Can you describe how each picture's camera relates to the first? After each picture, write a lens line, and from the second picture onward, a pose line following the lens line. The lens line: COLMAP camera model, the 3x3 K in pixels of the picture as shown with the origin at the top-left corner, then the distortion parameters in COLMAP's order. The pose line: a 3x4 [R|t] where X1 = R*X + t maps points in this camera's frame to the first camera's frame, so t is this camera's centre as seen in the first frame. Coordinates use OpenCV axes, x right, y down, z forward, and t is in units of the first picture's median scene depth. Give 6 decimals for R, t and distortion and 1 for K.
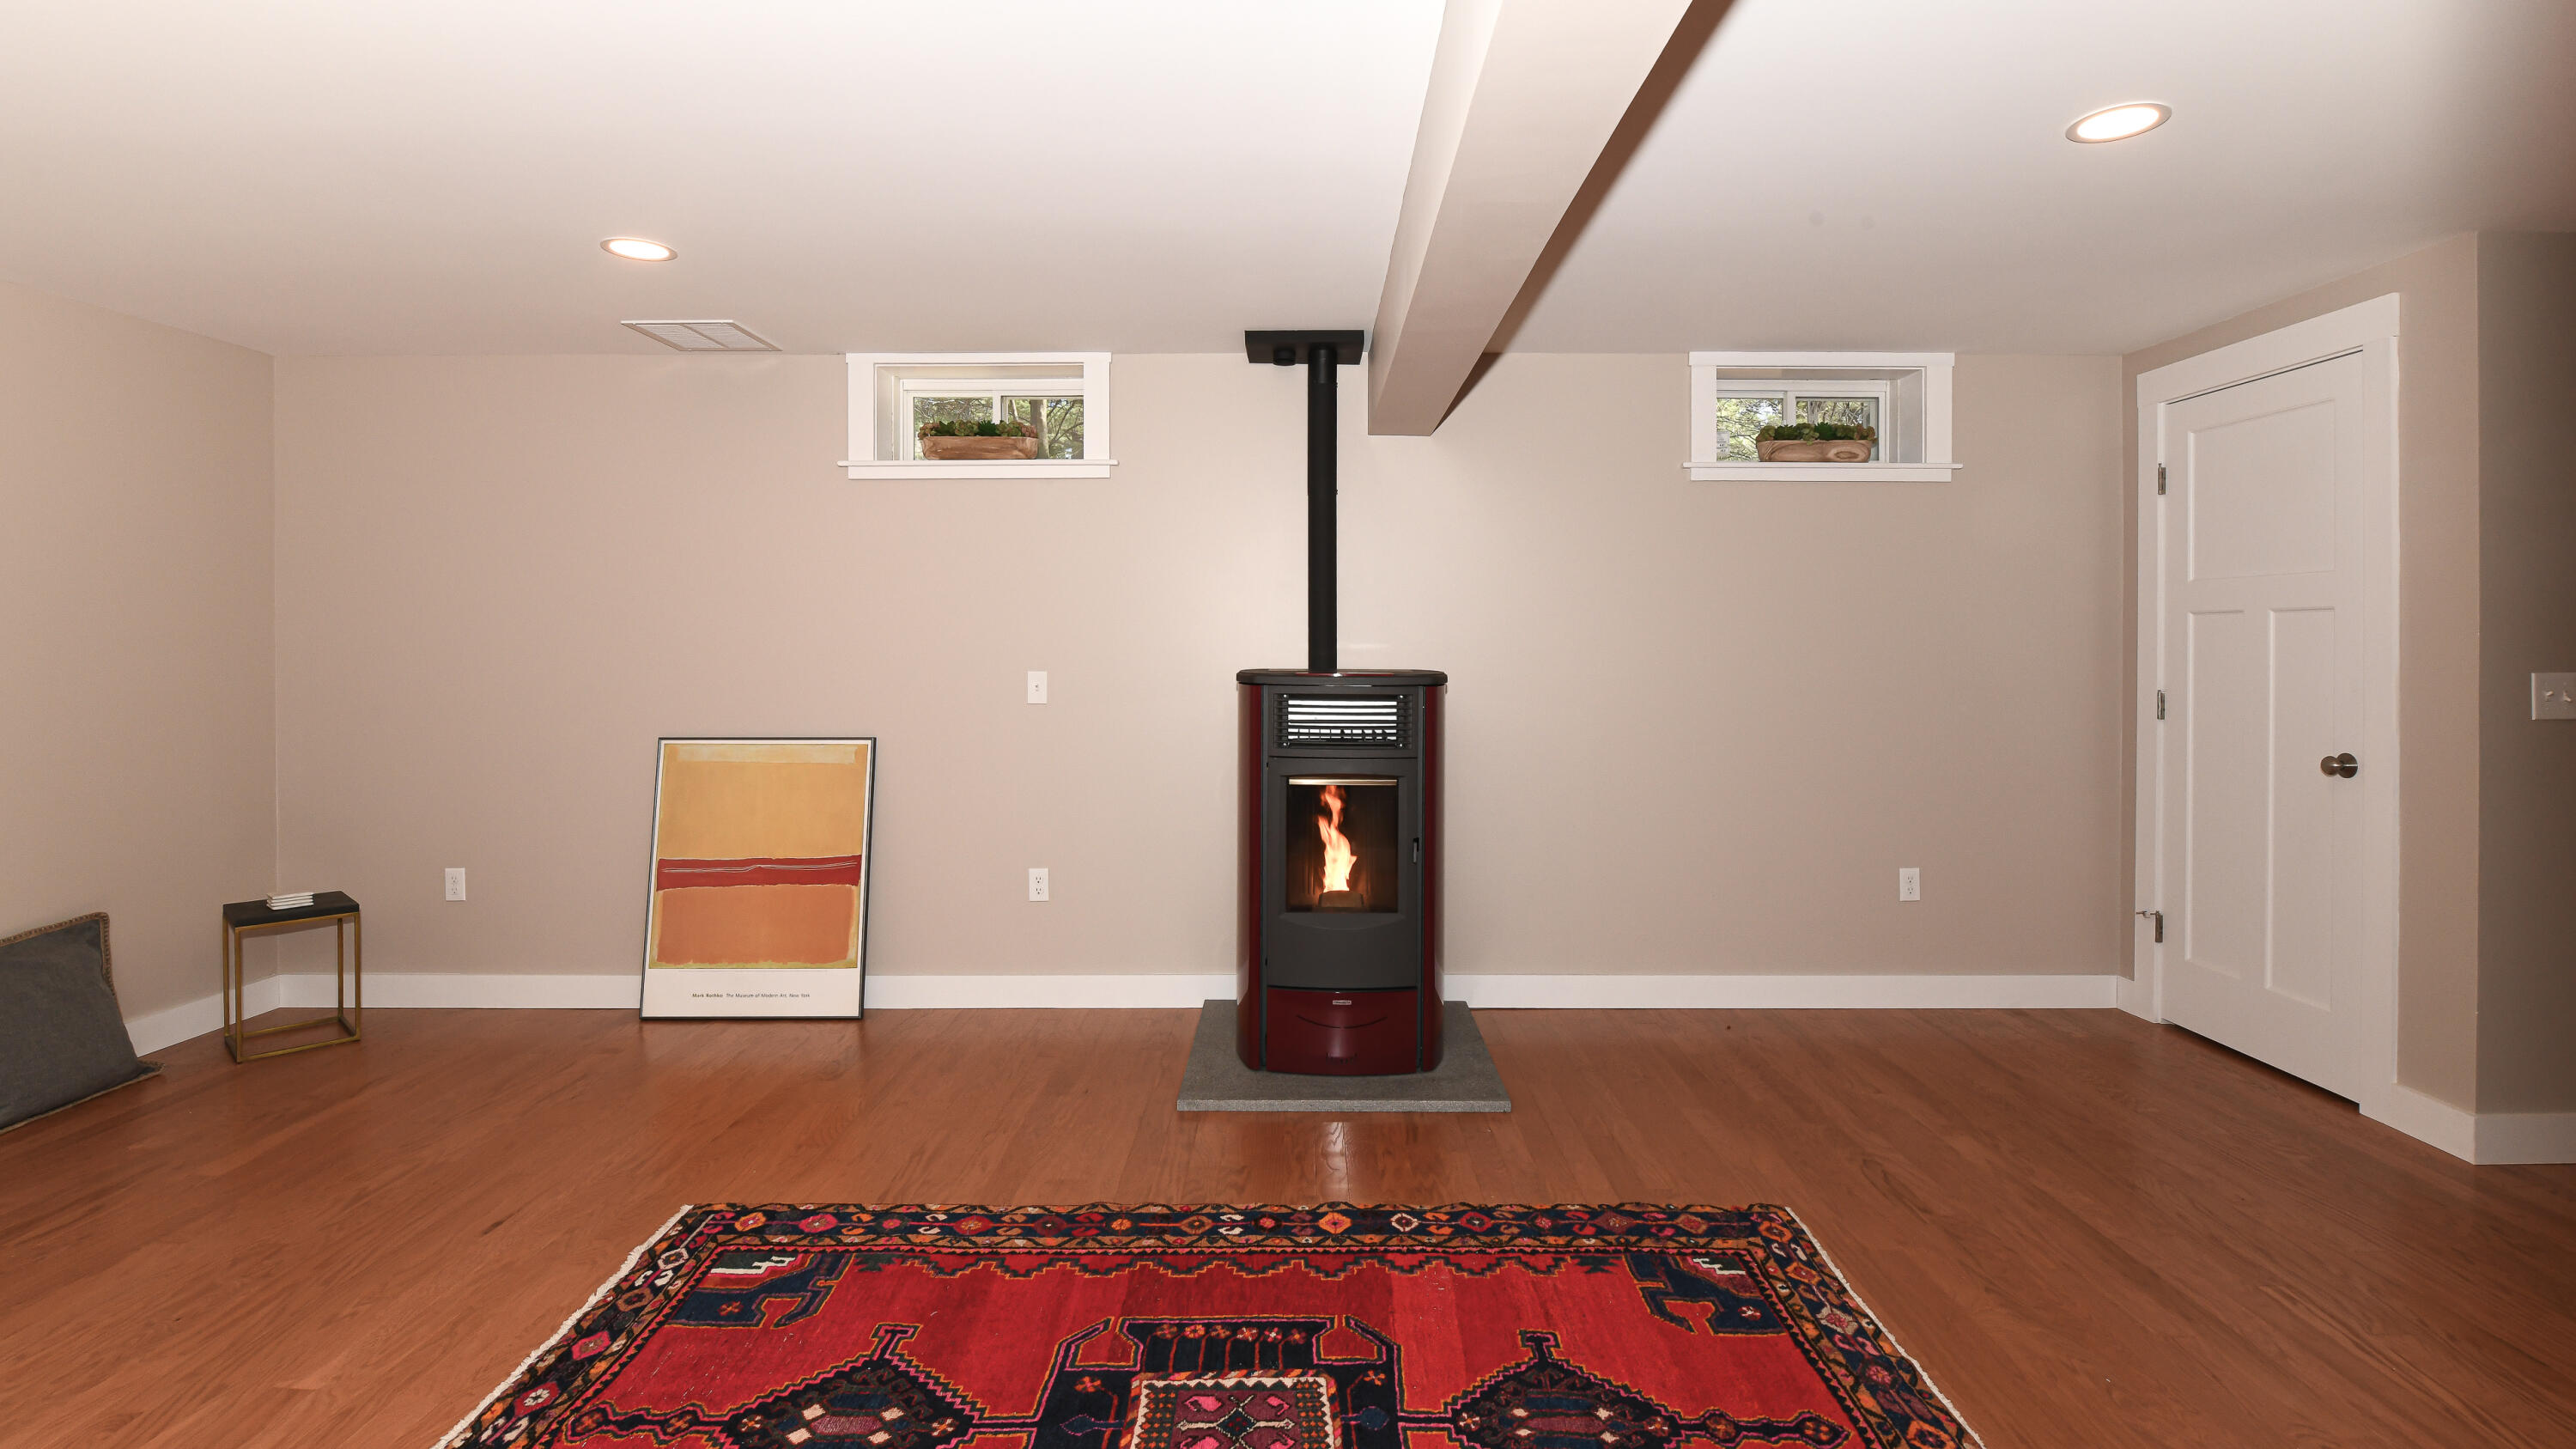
lens RADIAL K [[1215.5, 0, 1290.0], [0, 1215.5, 642.4], [0, 0, 1]] dist [0.002887, -0.011247]
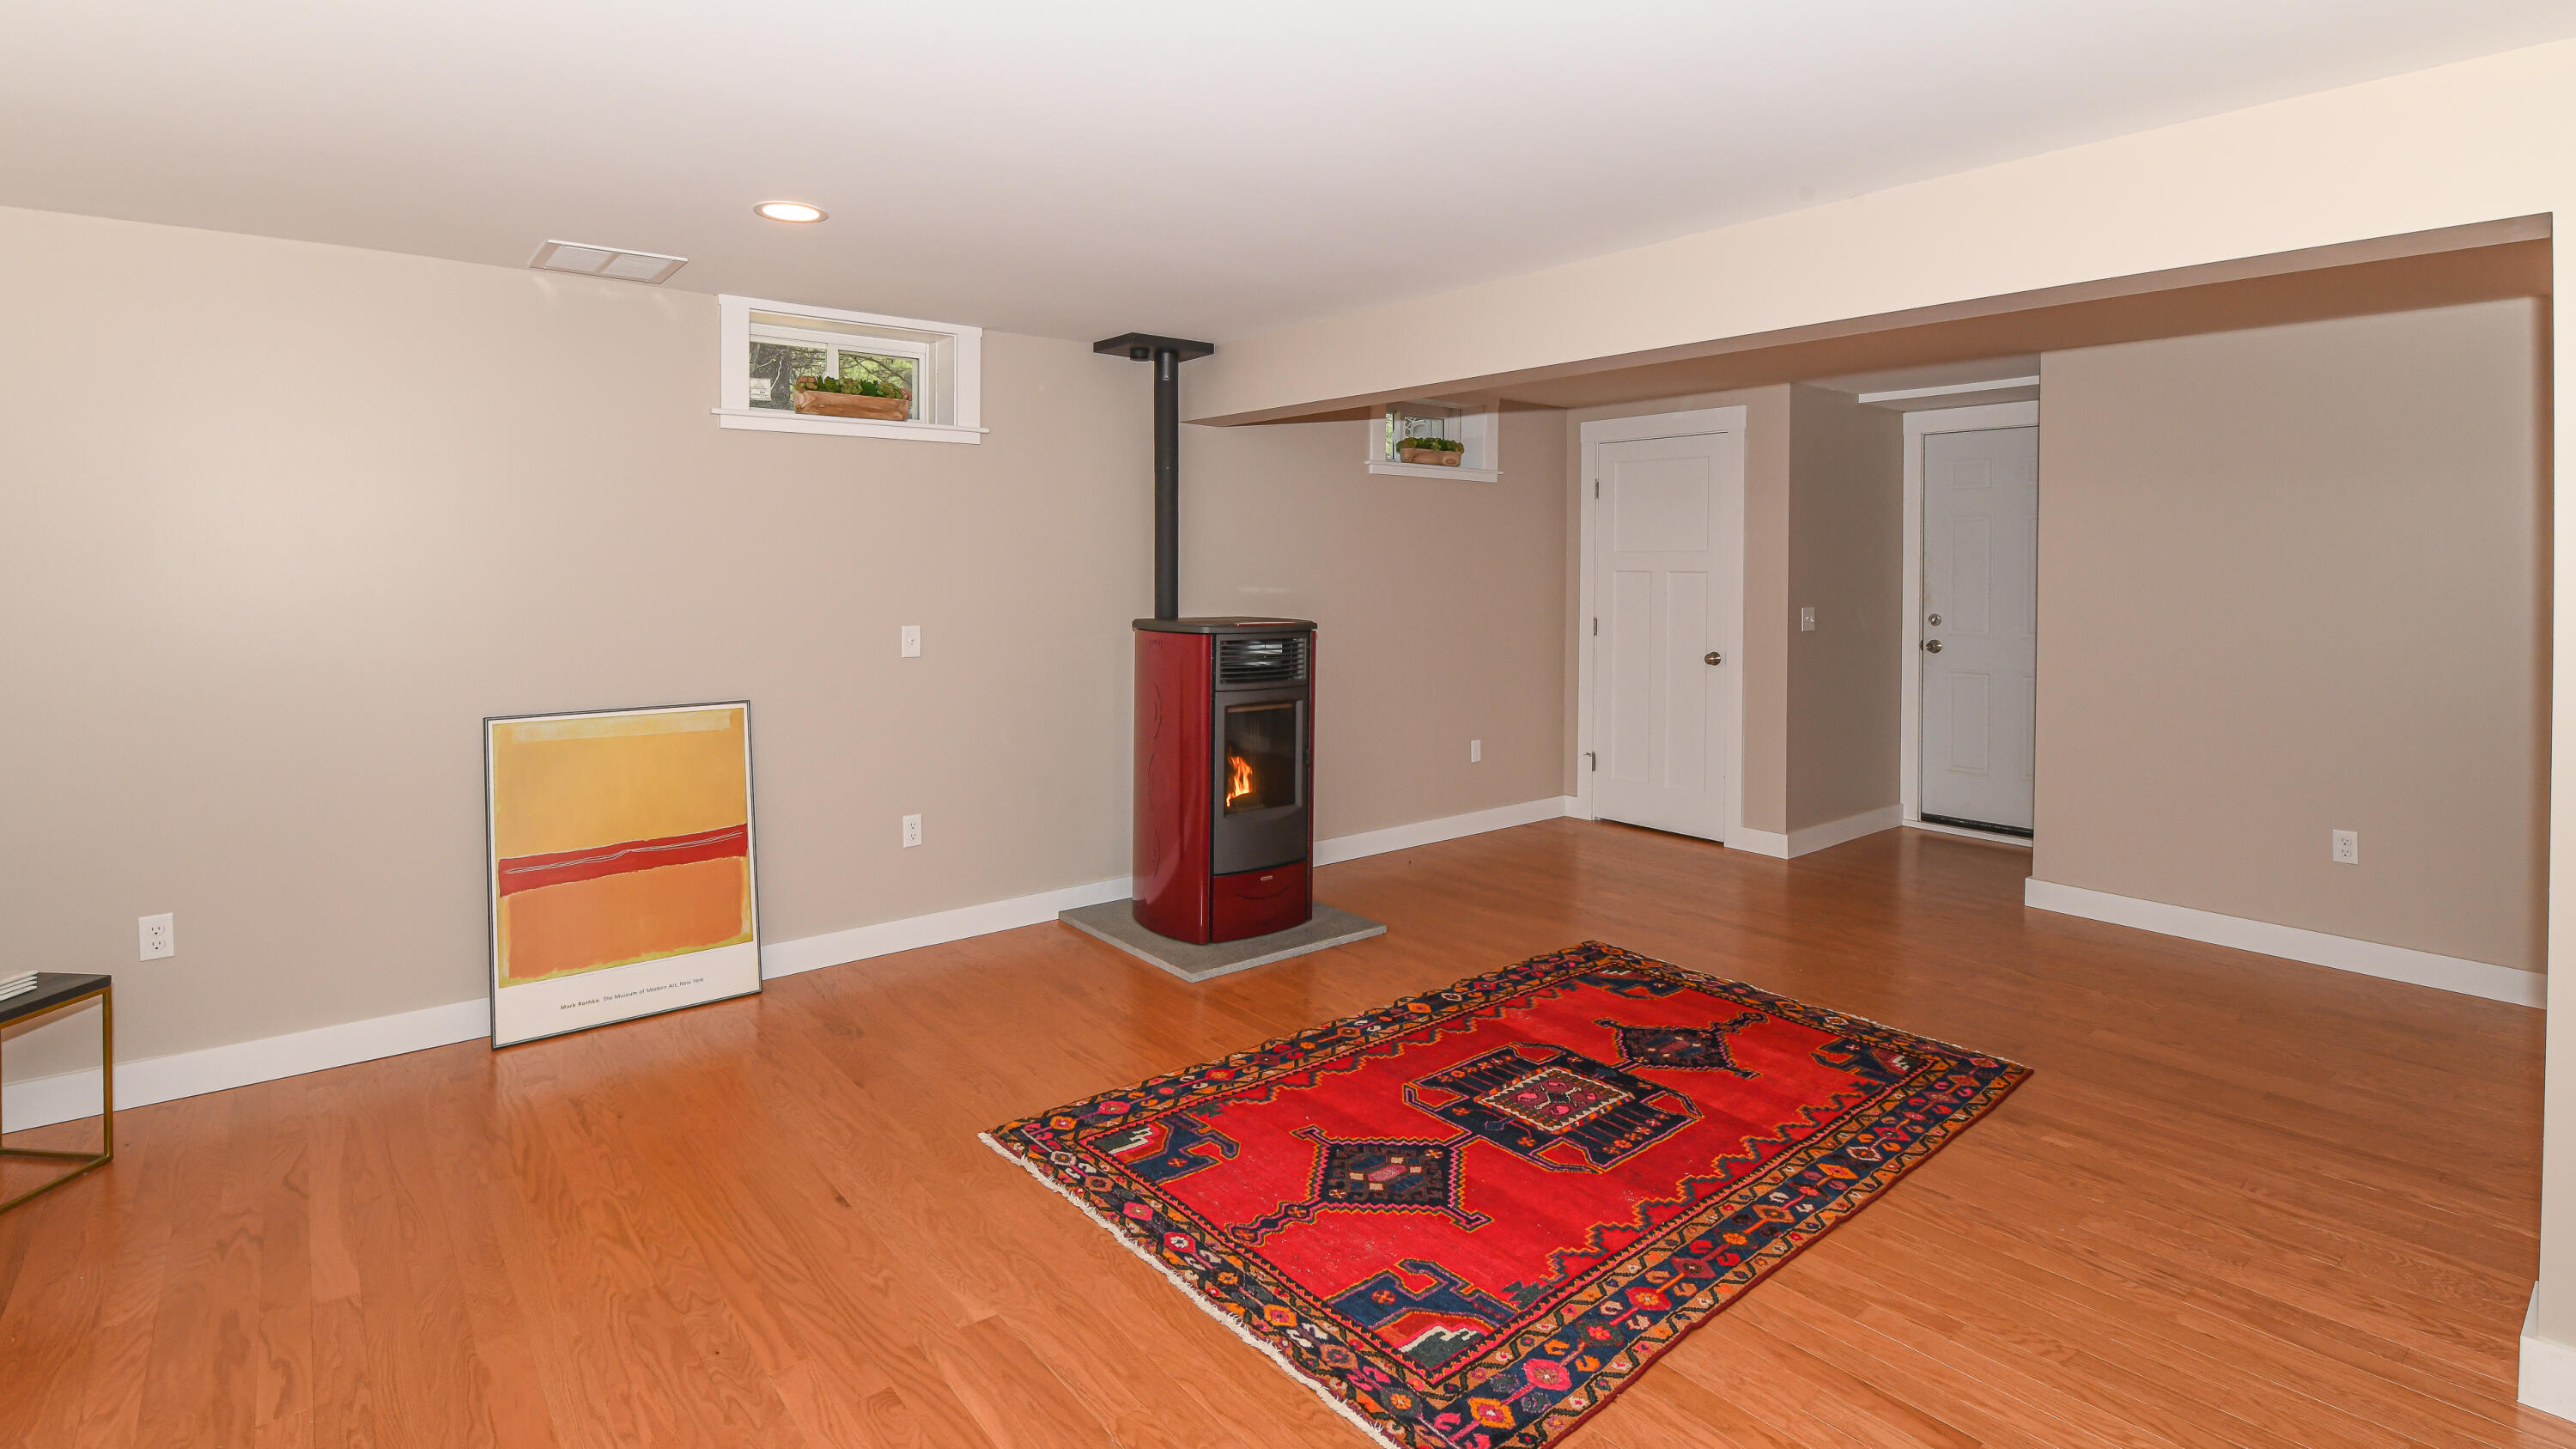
lens RADIAL K [[1228.4, 0, 1281.8], [0, 1228.4, 574.1], [0, 0, 1]] dist [-0.004870, -0.000011]
pose [[0.772450, -0.003281, 0.635067, -0.904670], [-0.004000, 0.999942, 0.010032, -0.046483], [-0.635063, -0.010290, 0.772392, -0.016095]]
